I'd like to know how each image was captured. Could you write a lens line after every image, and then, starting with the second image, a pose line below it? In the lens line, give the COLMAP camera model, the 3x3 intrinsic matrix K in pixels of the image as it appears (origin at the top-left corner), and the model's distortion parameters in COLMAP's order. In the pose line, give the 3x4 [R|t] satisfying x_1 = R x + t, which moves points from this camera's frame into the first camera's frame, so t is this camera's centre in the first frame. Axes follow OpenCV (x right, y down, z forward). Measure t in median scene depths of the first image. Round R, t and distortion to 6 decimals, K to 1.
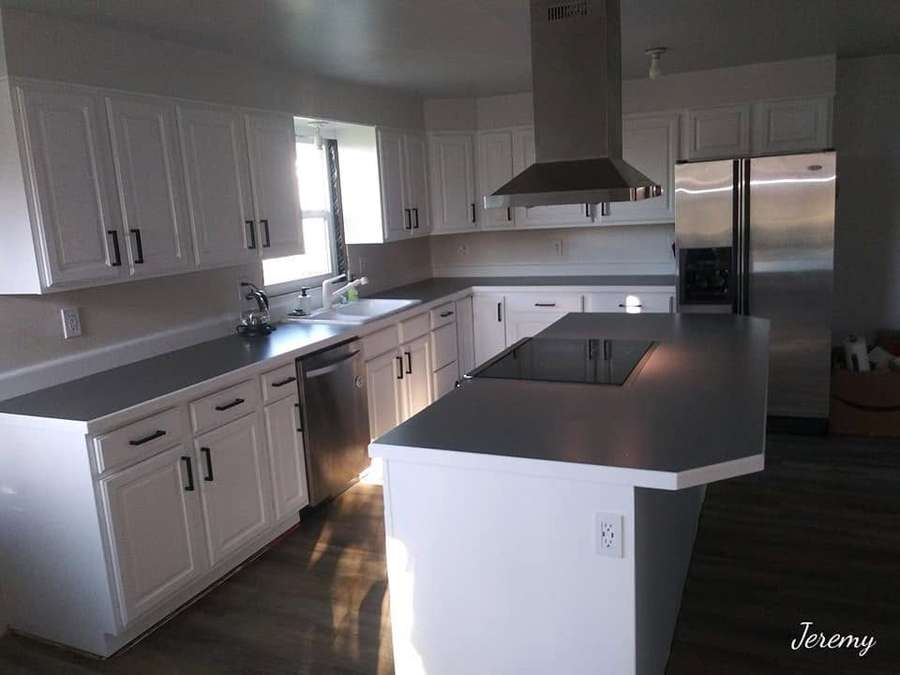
lens RADIAL K [[735.4, 0, 449.0], [0, 735.4, 335.7], [0, 0, 1]] dist [0.015198, 0.002463]
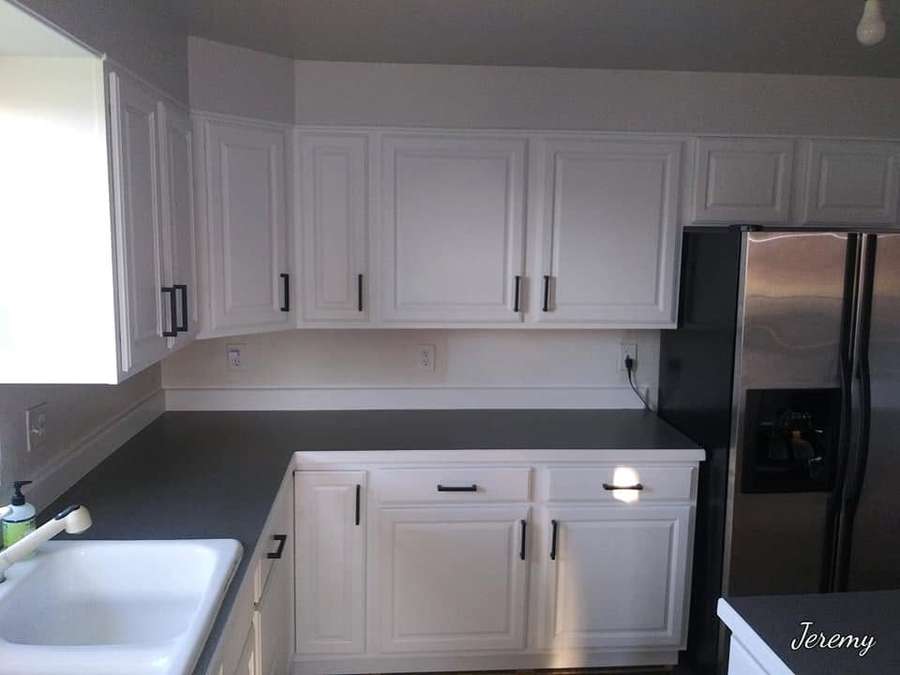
lens RADIAL K [[735.4, 0, 447.2], [0, 735.4, 342.4], [0, 0, 1]] dist [0.015198, 0.002463]
pose [[0.872330, -0.000223, 0.488917, -0.117277], [0.024043, 0.998810, -0.042441, -0.118900], [-0.488325, 0.048778, 0.871297, 0.566115]]
